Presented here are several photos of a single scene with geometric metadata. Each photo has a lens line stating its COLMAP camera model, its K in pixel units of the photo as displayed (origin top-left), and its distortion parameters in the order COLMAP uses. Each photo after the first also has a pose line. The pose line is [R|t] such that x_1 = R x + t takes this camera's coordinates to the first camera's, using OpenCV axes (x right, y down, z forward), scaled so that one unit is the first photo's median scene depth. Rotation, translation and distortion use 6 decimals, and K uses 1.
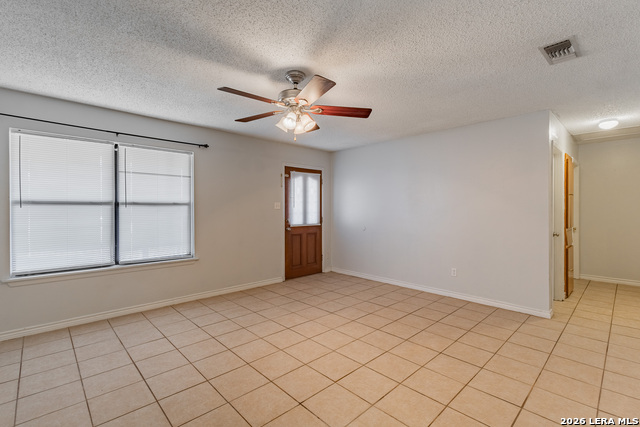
lens RADIAL K [[292.5, 0, 321.2], [0, 292.5, 212.4], [0, 0, 1]] dist [0.005086, -0.001440]
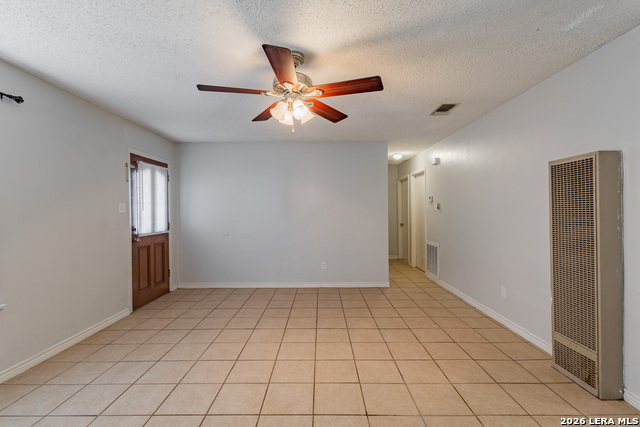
lens RADIAL K [[292.5, 0, 320.2], [0, 292.5, 214.1], [0, 0, 1]] dist [0.005086, -0.001440]
pose [[0.693419, -0.012559, 0.720425, -0.328444], [0.015776, 0.999873, 0.002246, -0.002420], [-0.720362, 0.009808, 0.693529, 0.169403]]
